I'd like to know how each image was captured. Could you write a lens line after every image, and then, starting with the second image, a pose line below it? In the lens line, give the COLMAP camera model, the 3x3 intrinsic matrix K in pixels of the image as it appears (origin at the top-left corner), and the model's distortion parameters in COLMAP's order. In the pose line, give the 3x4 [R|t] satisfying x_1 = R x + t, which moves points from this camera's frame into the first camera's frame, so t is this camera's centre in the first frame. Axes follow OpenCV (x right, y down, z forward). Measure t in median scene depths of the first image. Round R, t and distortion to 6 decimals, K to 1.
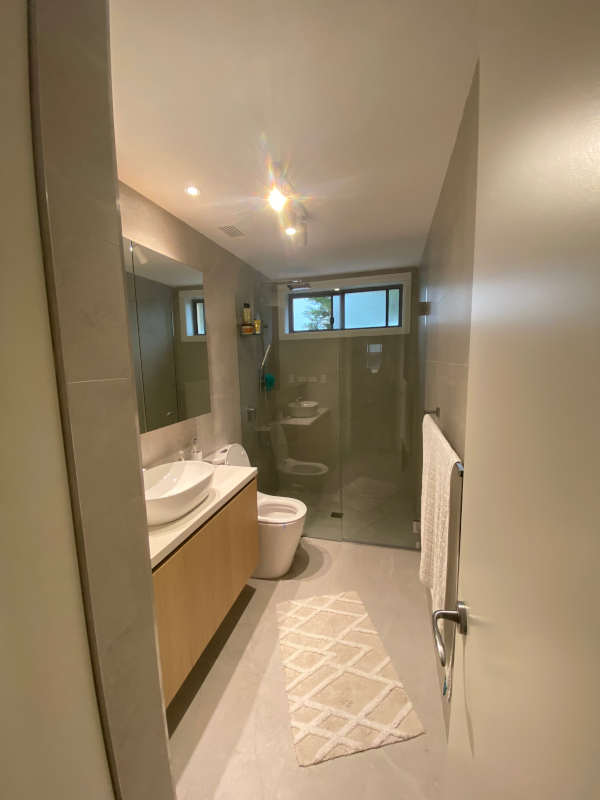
lens RADIAL K [[324.6, 0, 299.7], [0, 324.6, 403.4], [0, 0, 1]] dist [-0.006864, -0.004977]
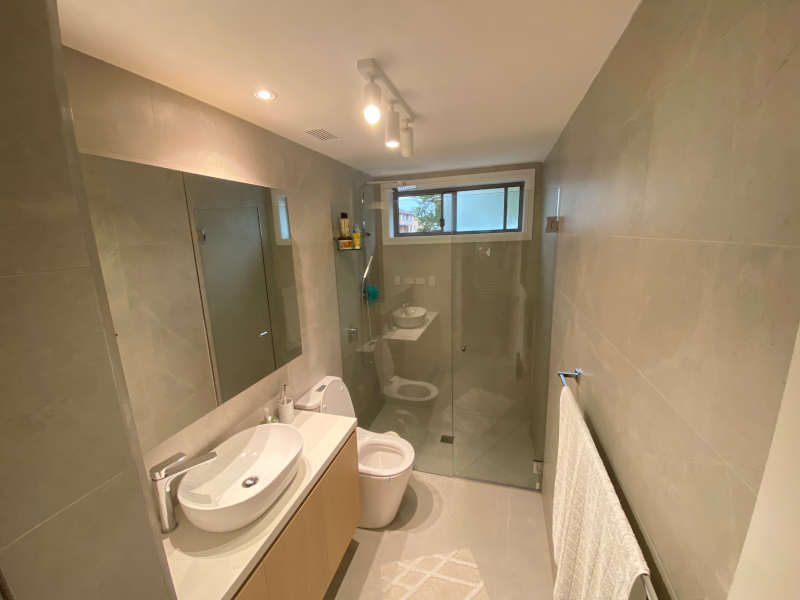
lens RADIAL K [[324.6, 0, 401.5], [0, 324.6, 300.0], [0, 0, 1]] dist [-0.006864, -0.004977]
pose [[0.999807, -0.005149, -0.018941, 0.004014], [0.006478, 0.997471, 0.070776, -0.127885], [0.018529, -0.070885, 0.997312, 0.117147]]
